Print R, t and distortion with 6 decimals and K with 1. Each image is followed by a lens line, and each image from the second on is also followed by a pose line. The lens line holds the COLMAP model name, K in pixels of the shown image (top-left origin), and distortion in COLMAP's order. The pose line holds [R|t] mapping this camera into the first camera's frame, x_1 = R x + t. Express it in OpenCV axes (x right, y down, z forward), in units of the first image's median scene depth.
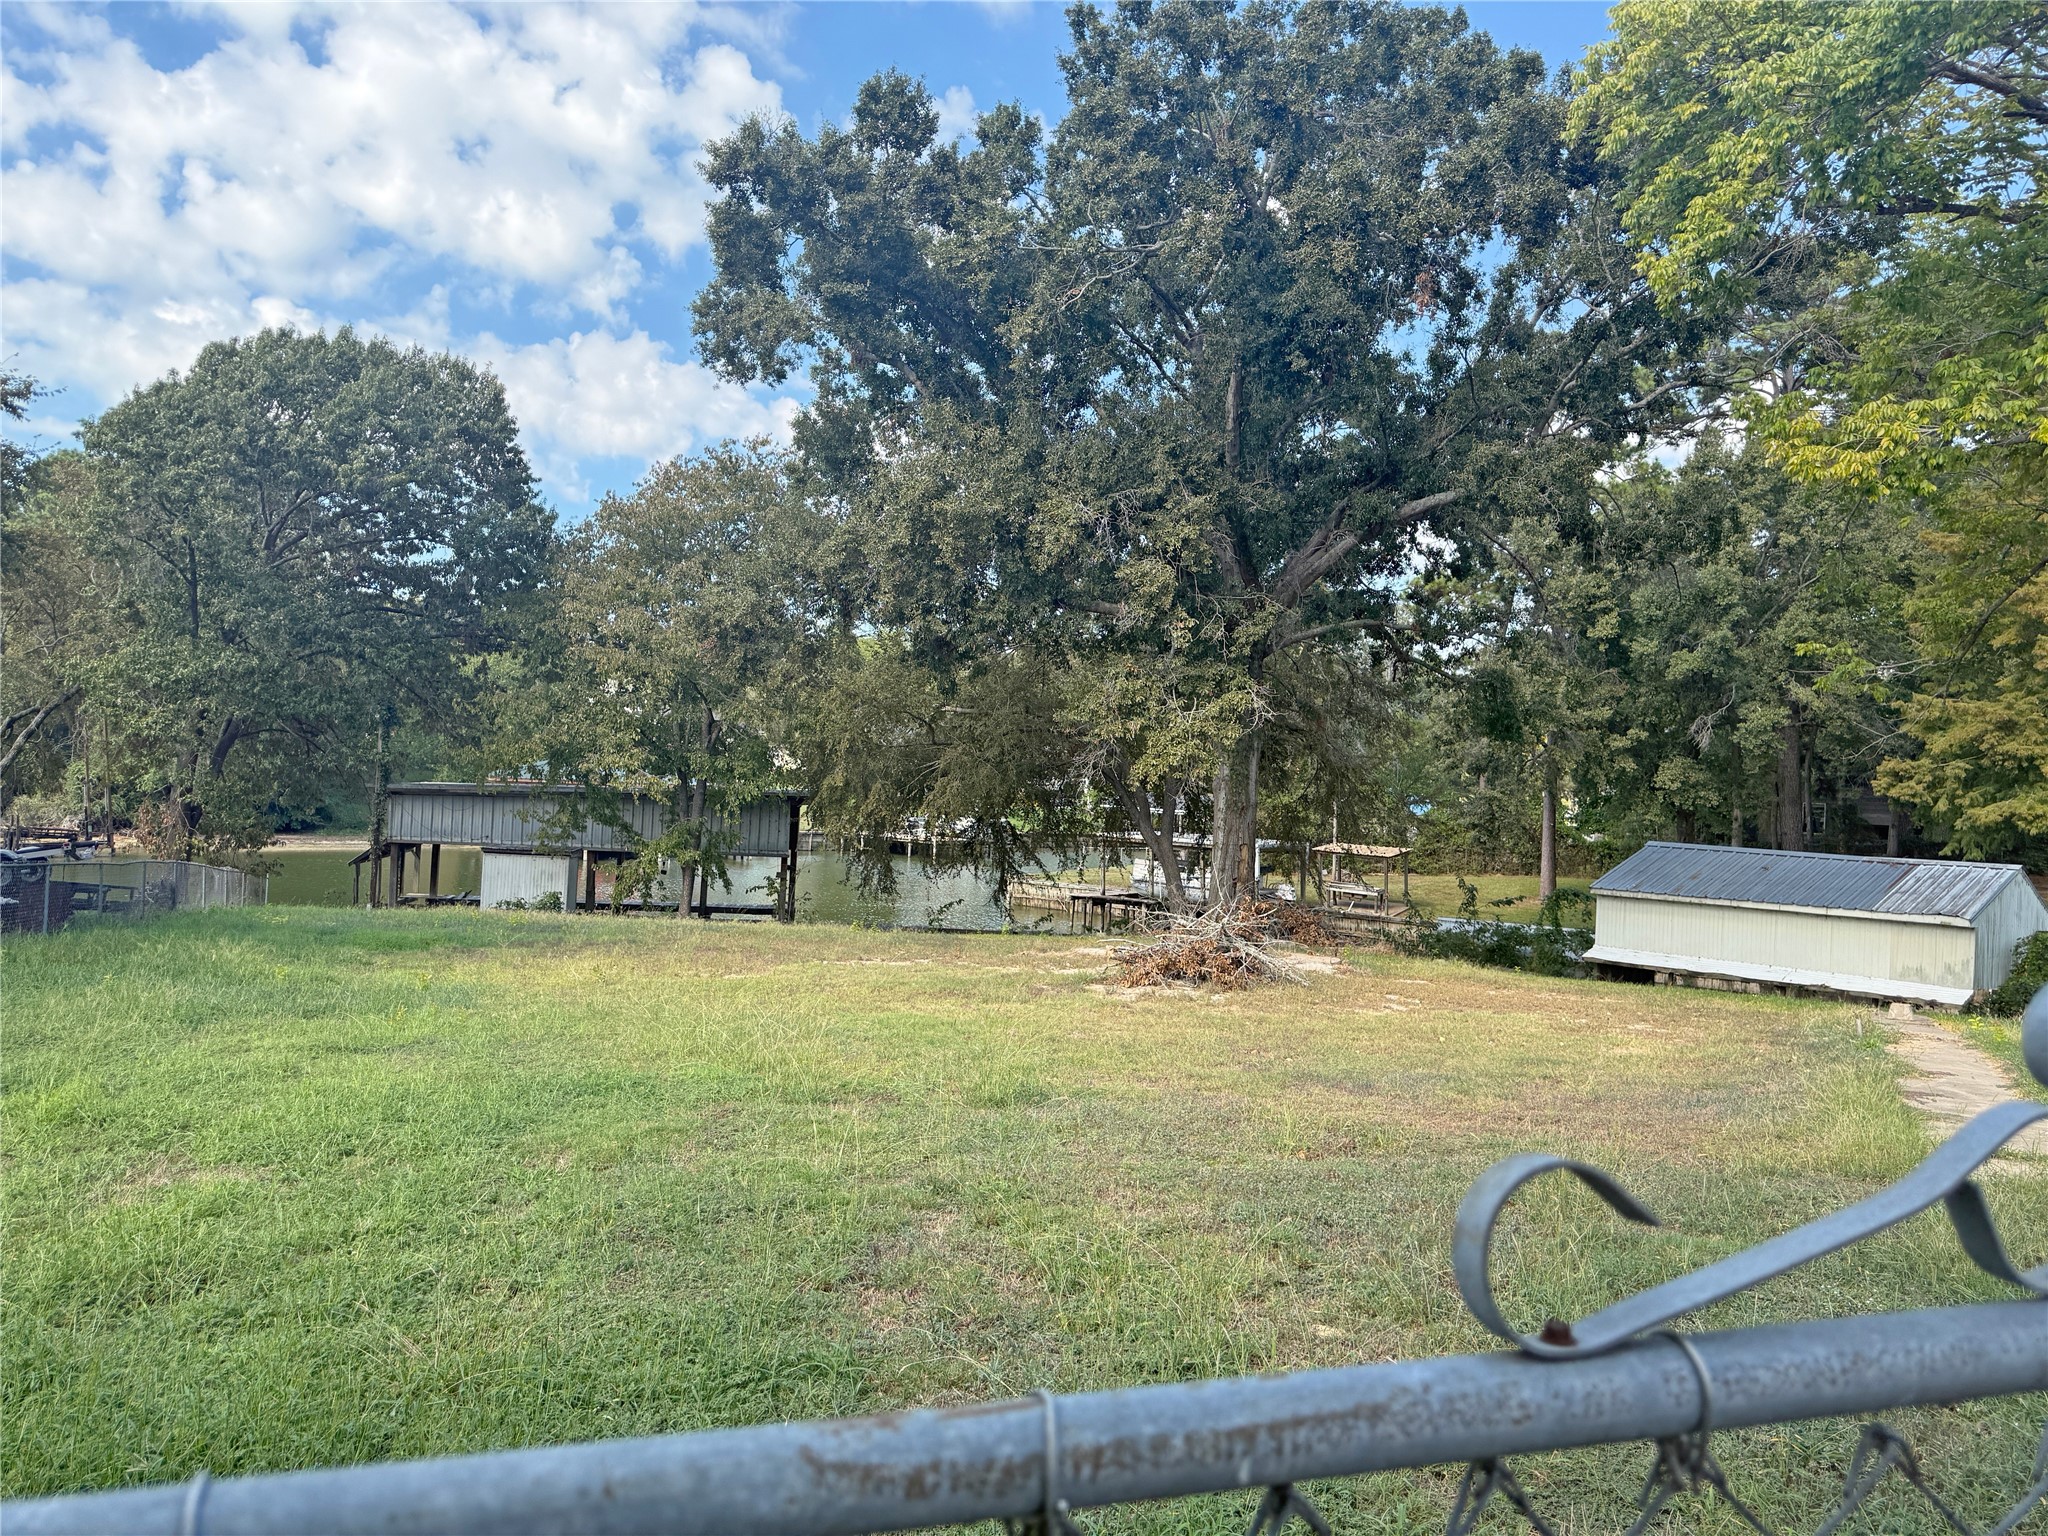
lens RADIAL K [[1431.4, 0, 1024.0], [0, 1431.4, 768.0], [0, 0, 1]] dist [0.116379, -0.201003]
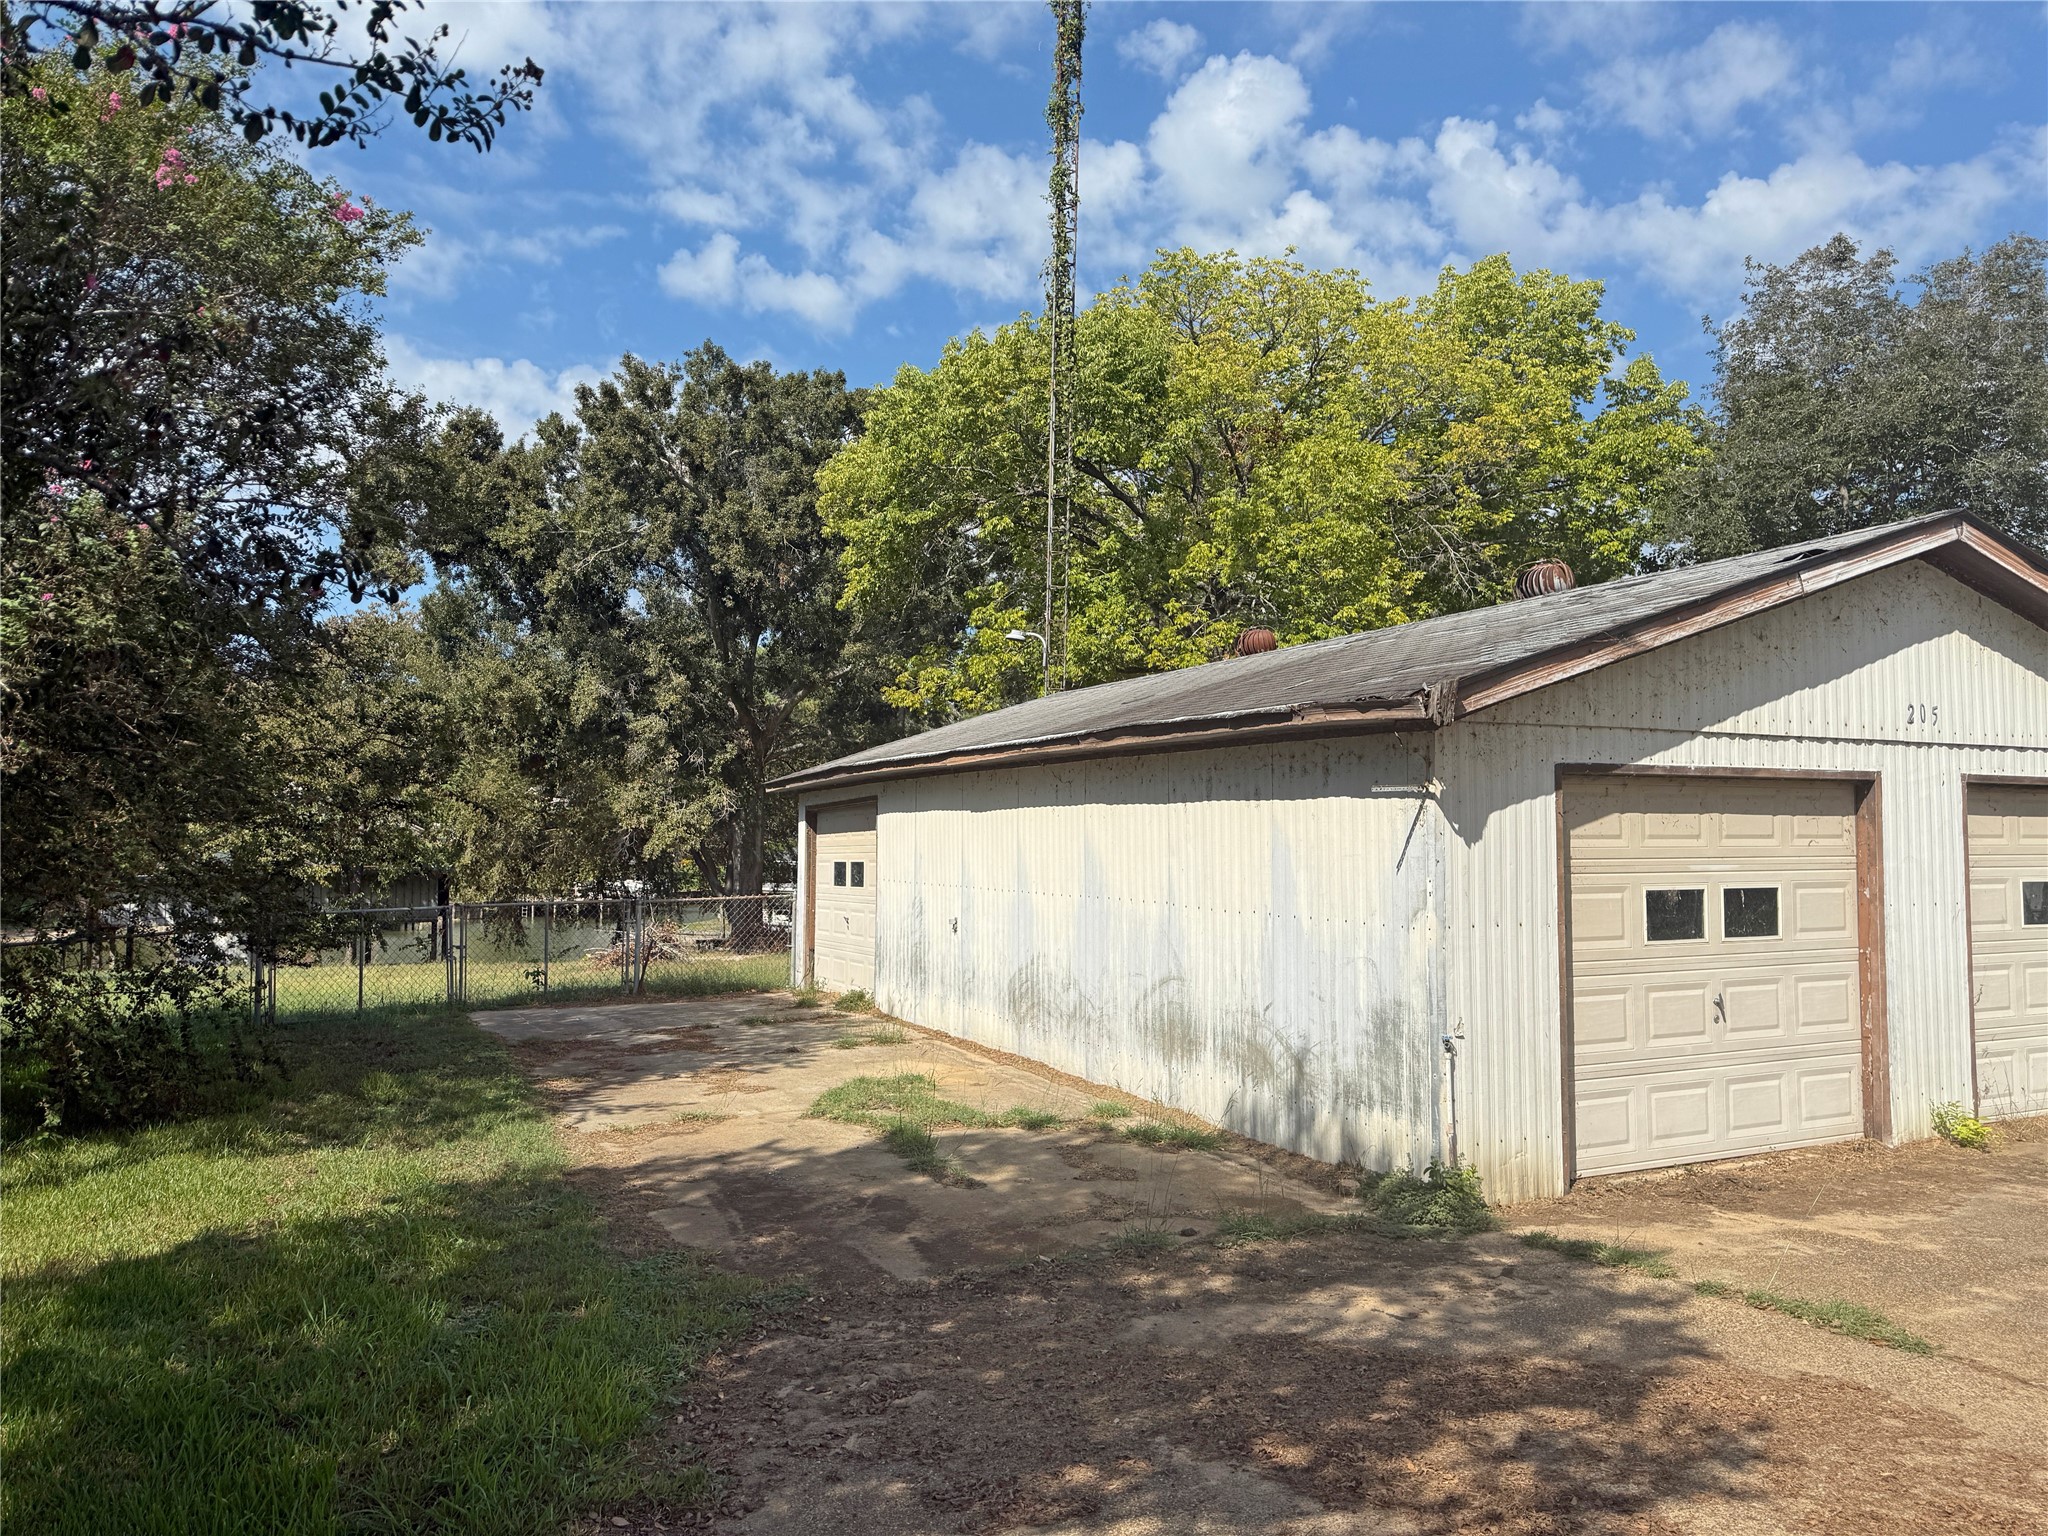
lens RADIAL K [[1431.4, 0, 1024.0], [0, 1431.4, 768.0], [0, 0, 1]] dist [0.116379, -0.201003]
pose [[0.980168, -0.036771, 0.194727, 0.117650], [0.043543, 0.998582, -0.030611, -0.012933], [-0.193325, 0.038483, 0.980380, -0.425371]]
